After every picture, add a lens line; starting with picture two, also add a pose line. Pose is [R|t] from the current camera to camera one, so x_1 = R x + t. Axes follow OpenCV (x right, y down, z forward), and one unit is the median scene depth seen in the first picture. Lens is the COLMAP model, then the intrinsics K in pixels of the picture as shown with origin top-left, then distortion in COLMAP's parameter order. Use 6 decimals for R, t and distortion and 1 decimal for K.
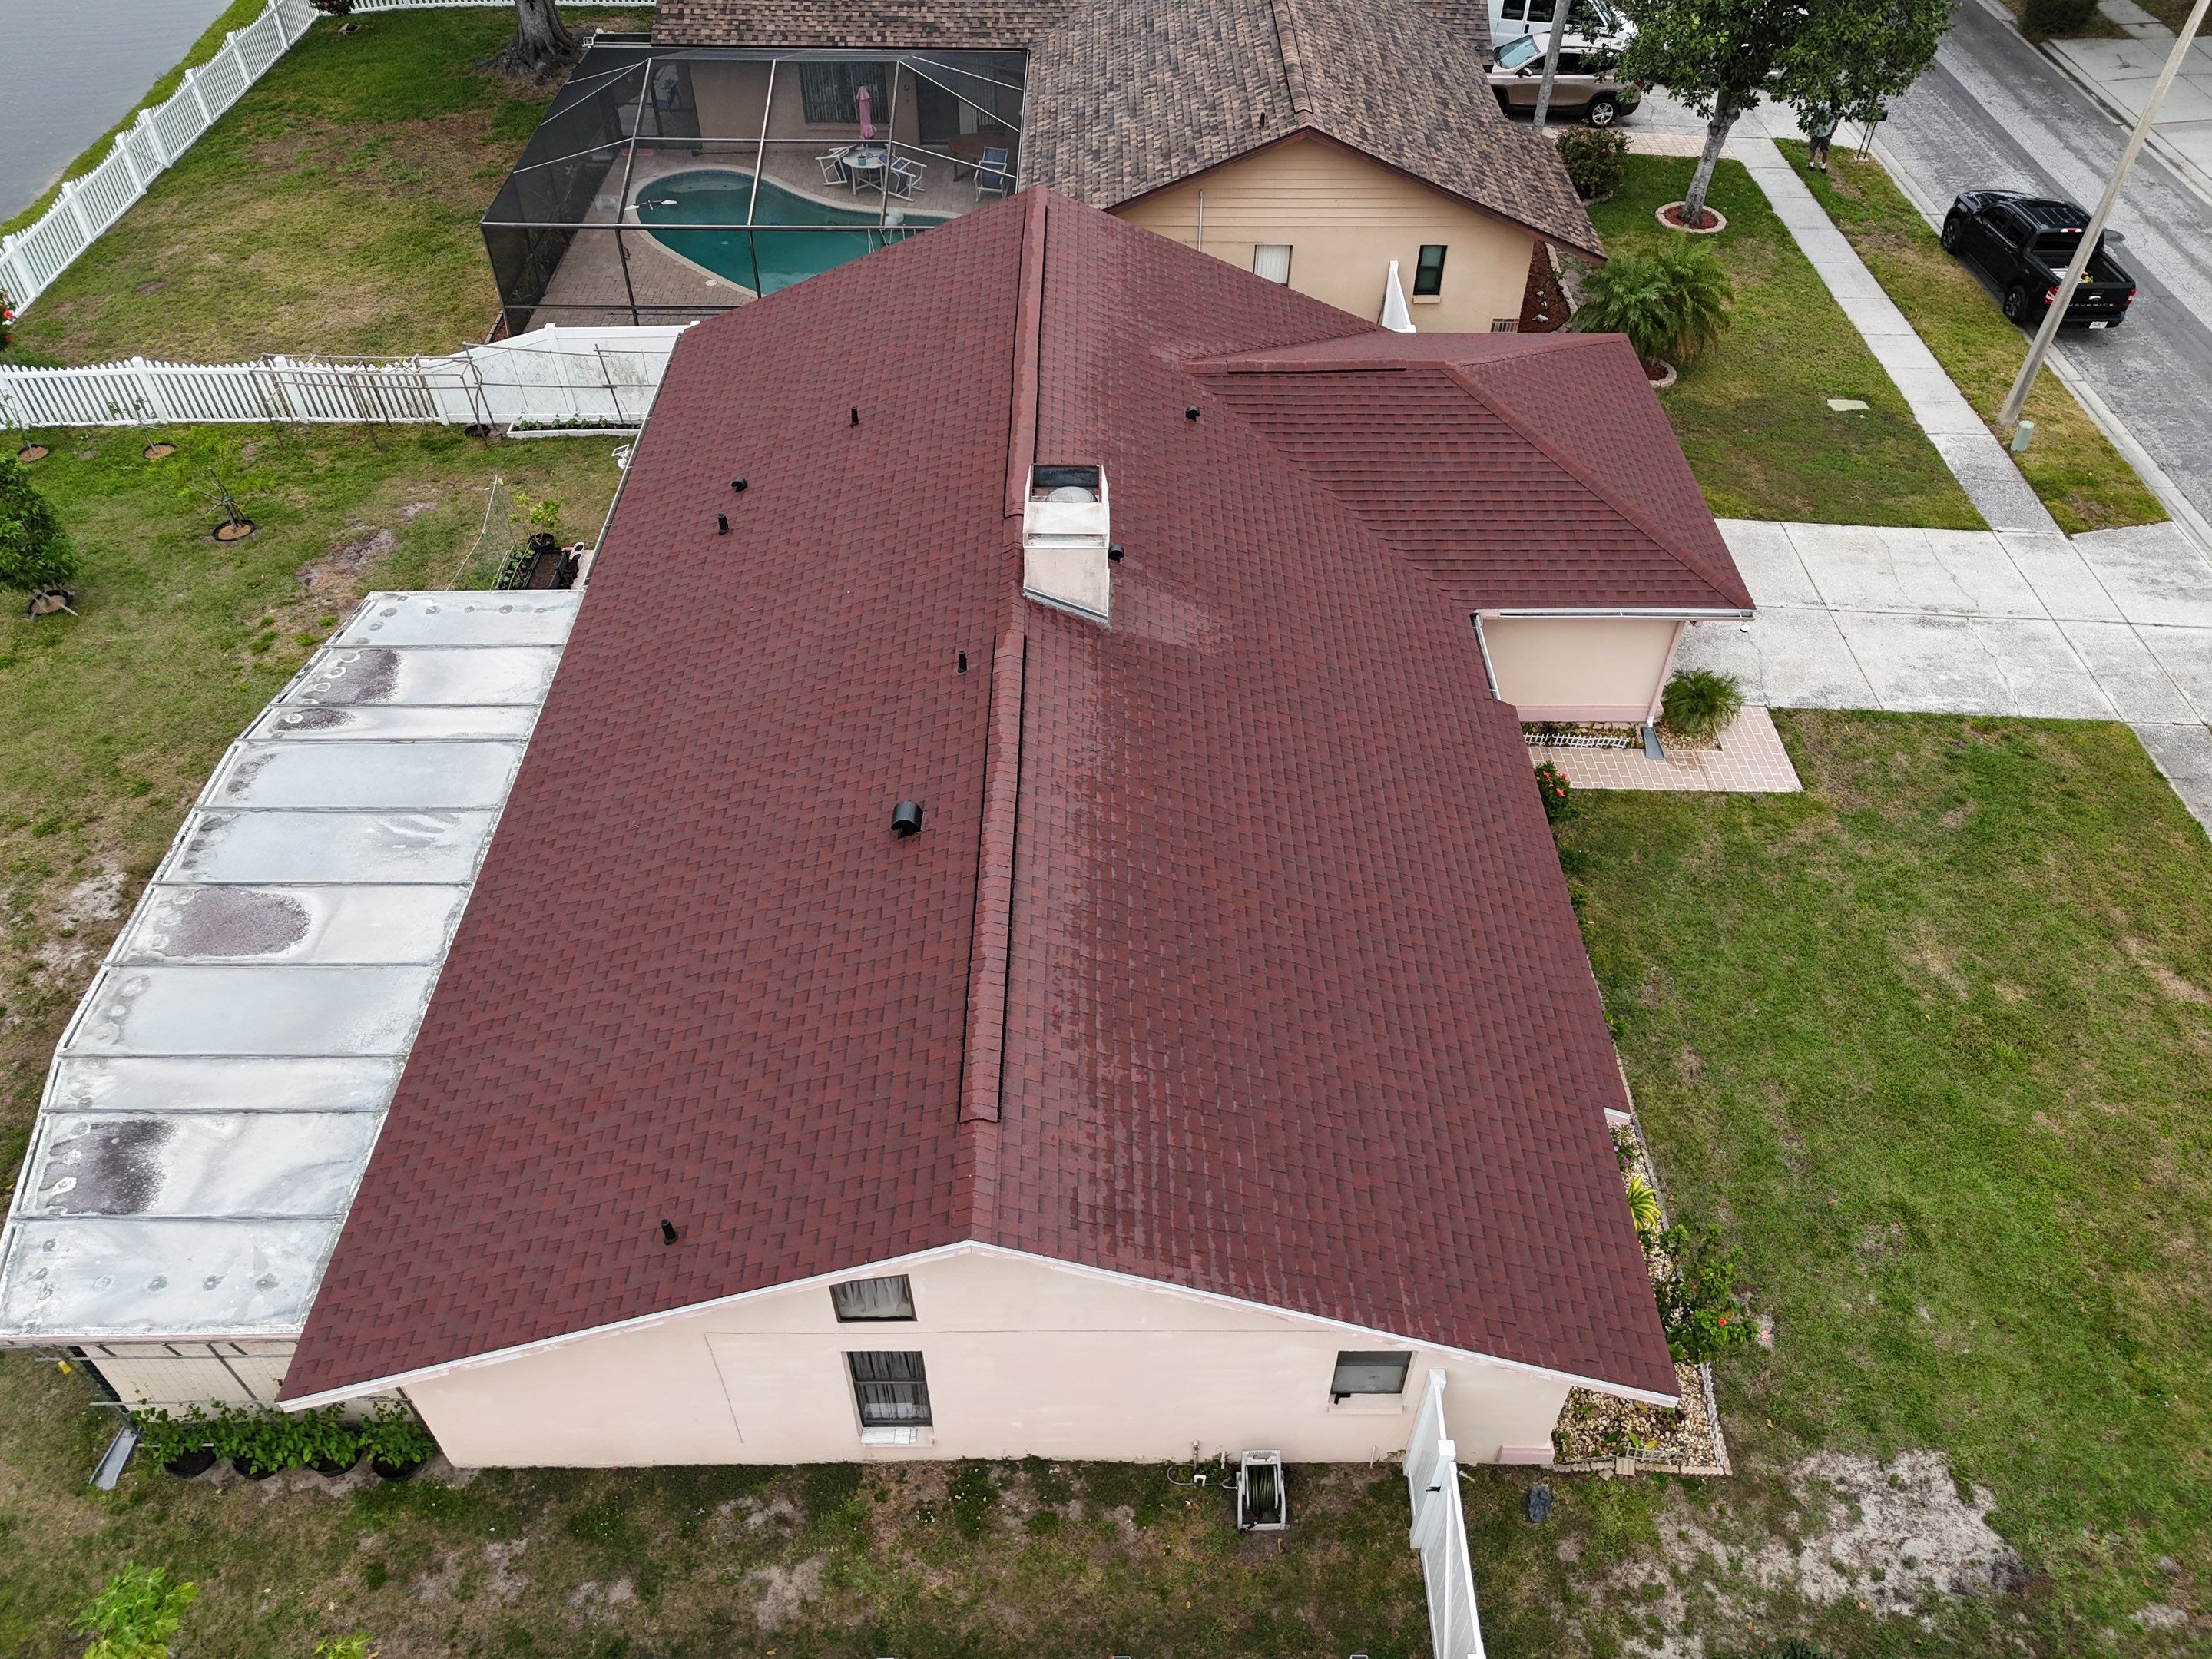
lens RADIAL K [[1632.4, 0, 1115.9], [0, 1632.4, 823.9], [0, 0, 1]] dist [0.059187, -0.041366]
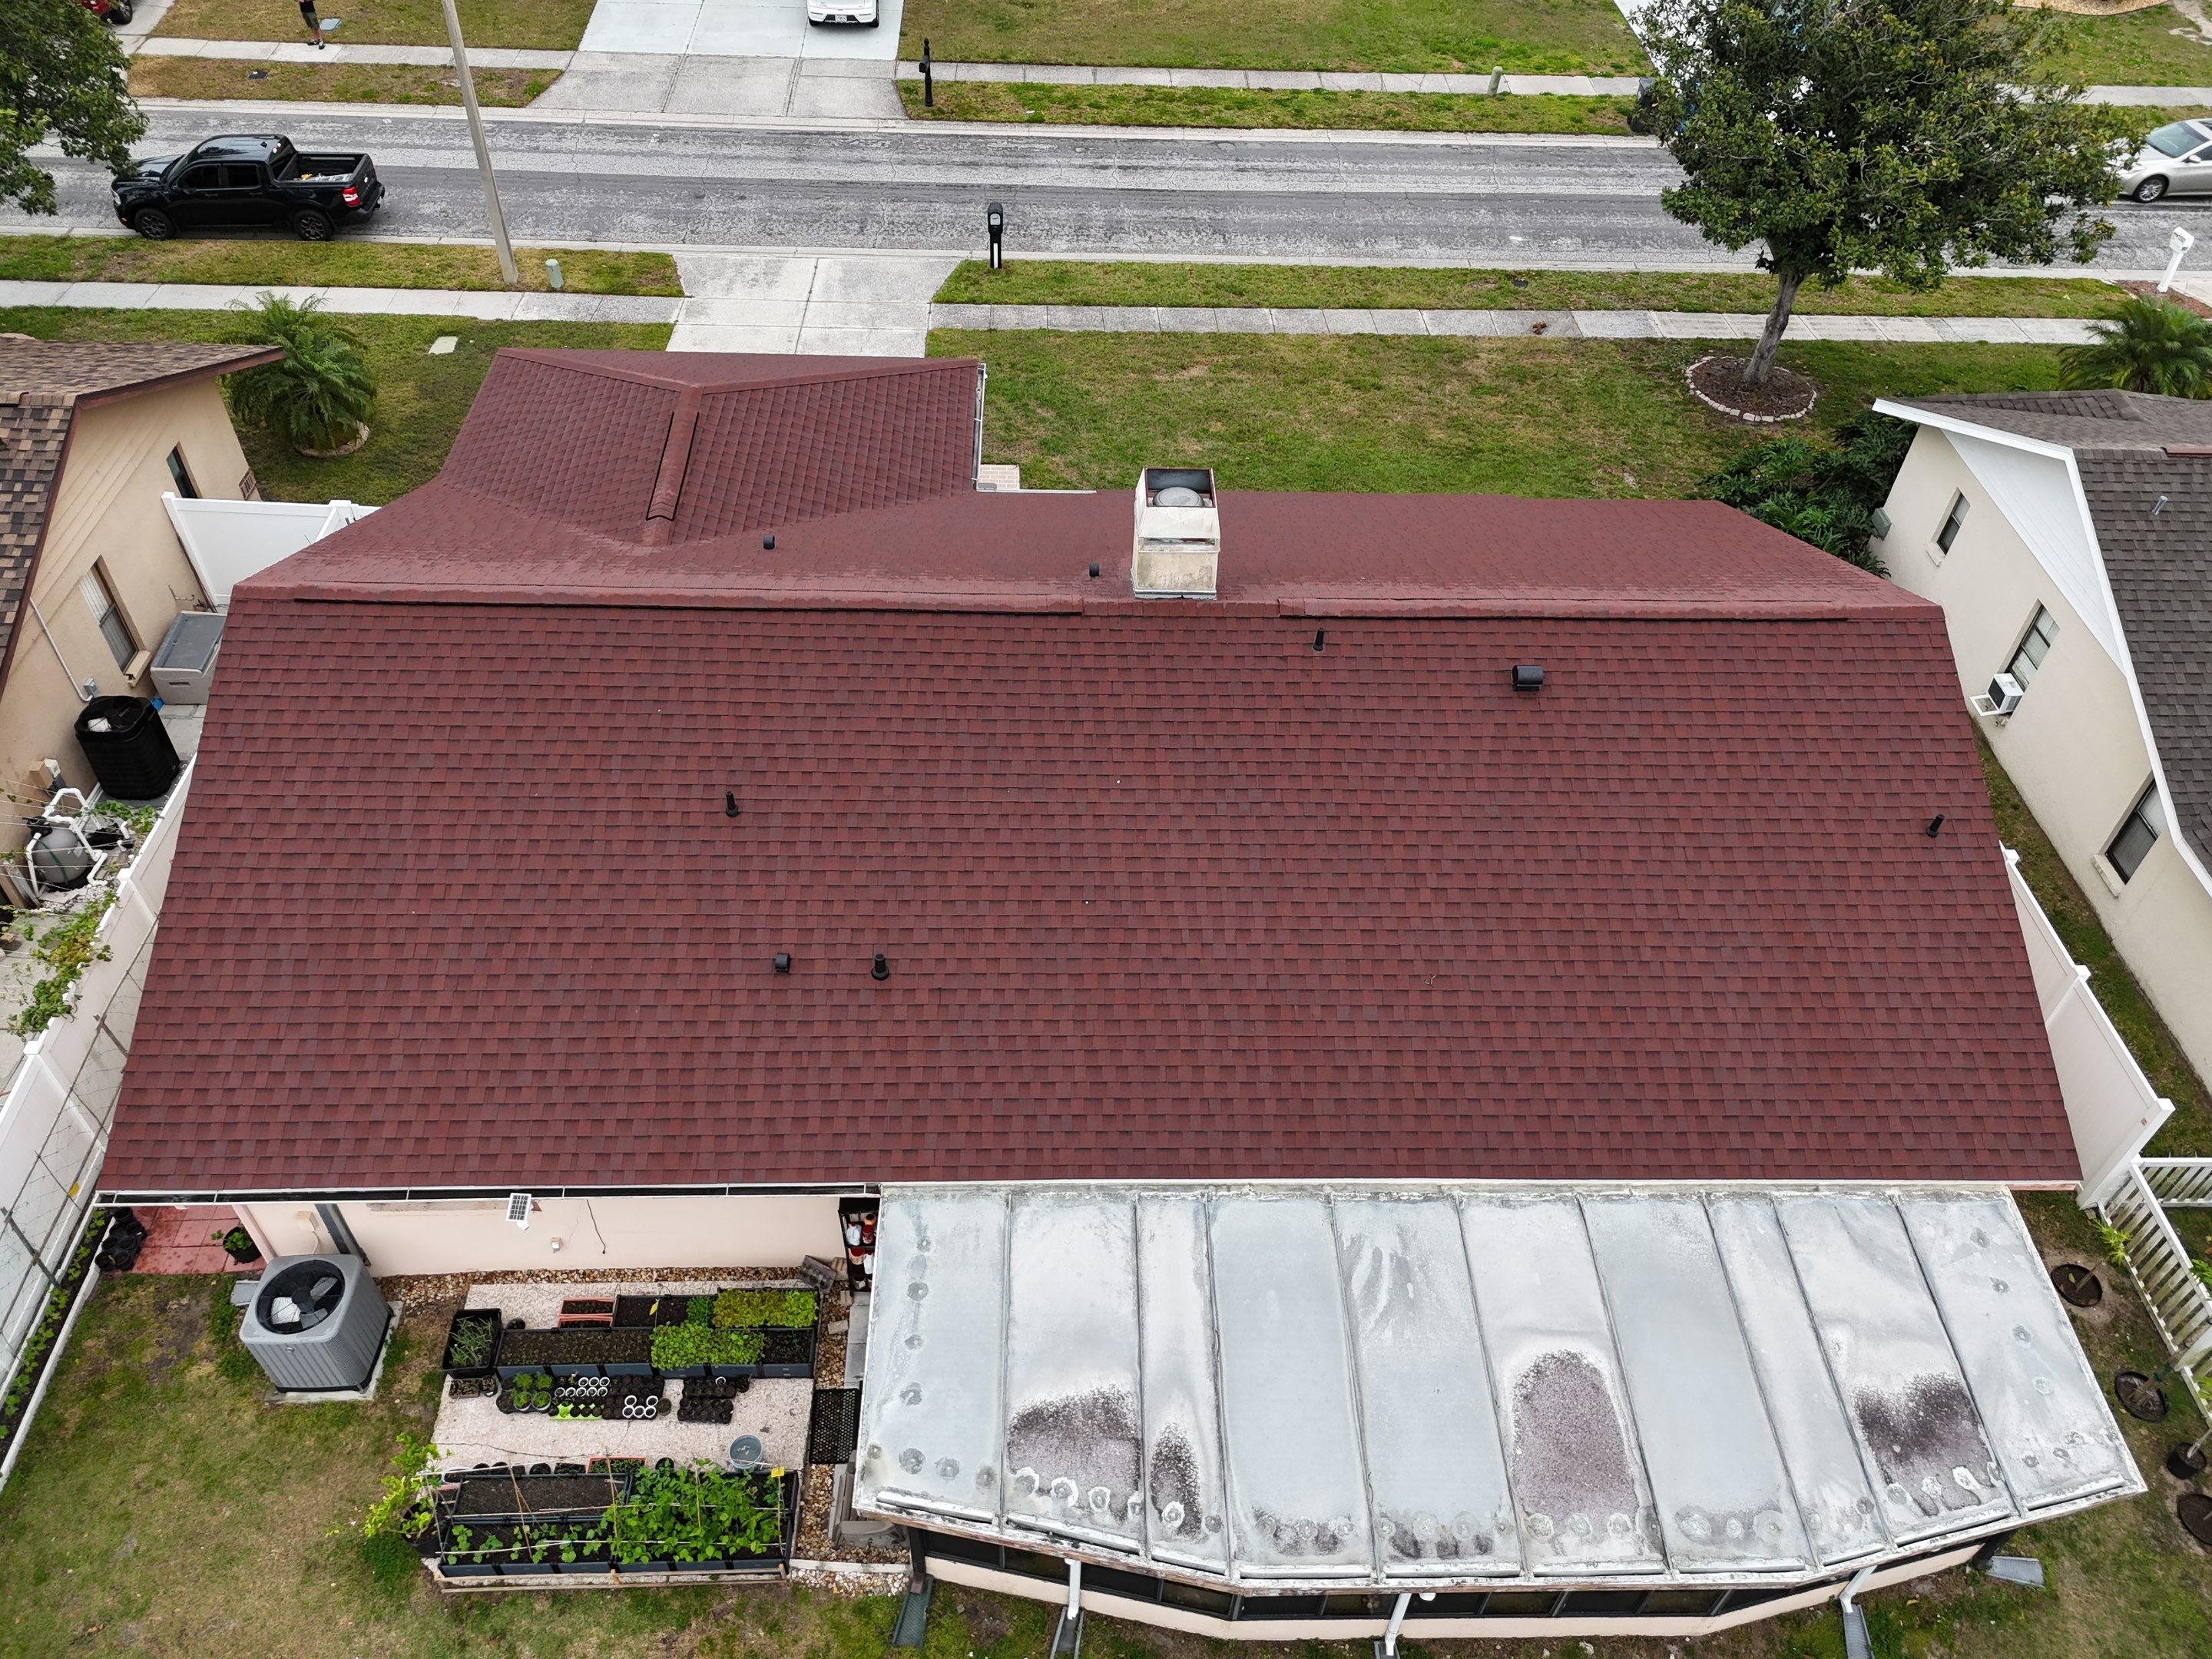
lens RADIAL K [[1632.4, 0, 1112.6], [0, 1632.4, 819.0], [0, 0, 1]] dist [0.059187, -0.041366]
pose [[-0.023708, -0.705323, 0.708490, -0.808059], [0.669340, 0.515206, 0.535301, -0.609757], [-0.742578, 0.486911, 0.459887, 0.604220]]
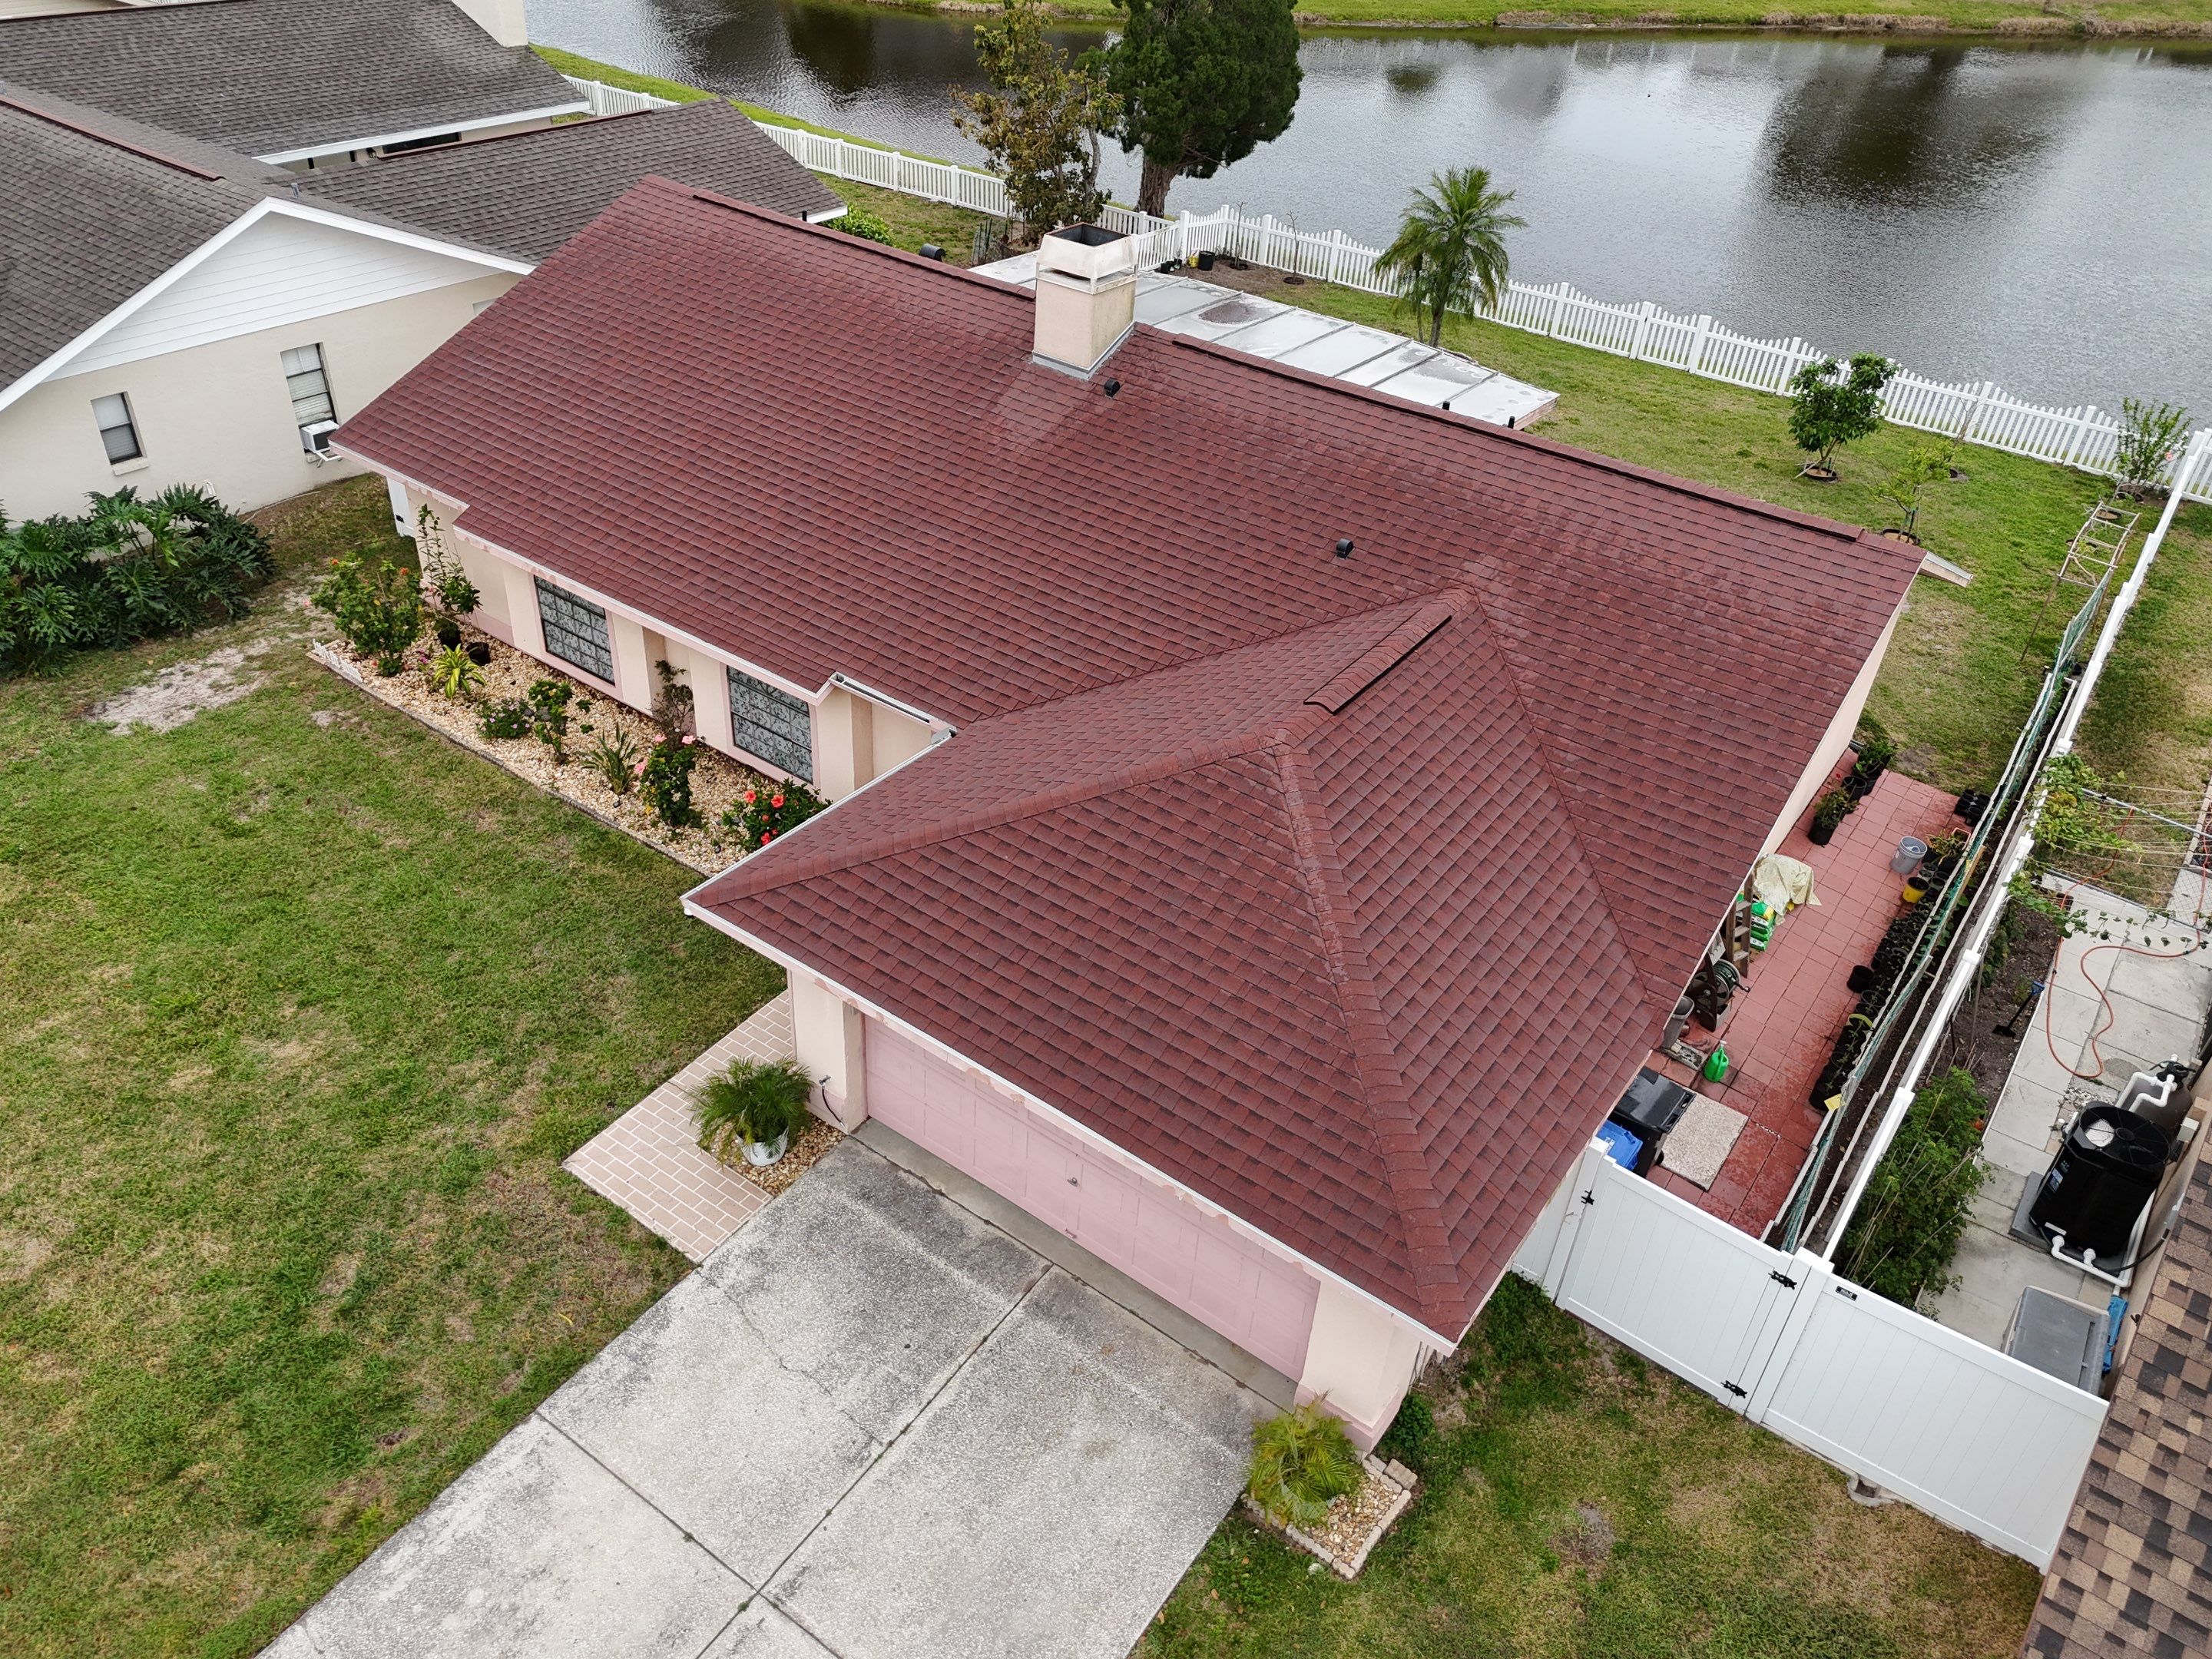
lens RADIAL K [[1632.4, 0, 1114.1], [0, 1632.4, 826.8], [0, 0, 1]] dist [0.059187, -0.041366]
pose [[-0.586836, 0.427752, -0.687496, 0.829259], [-0.612428, 0.320942, 0.722446, -0.824227], [0.529675, 0.844999, 0.073627, 1.153379]]
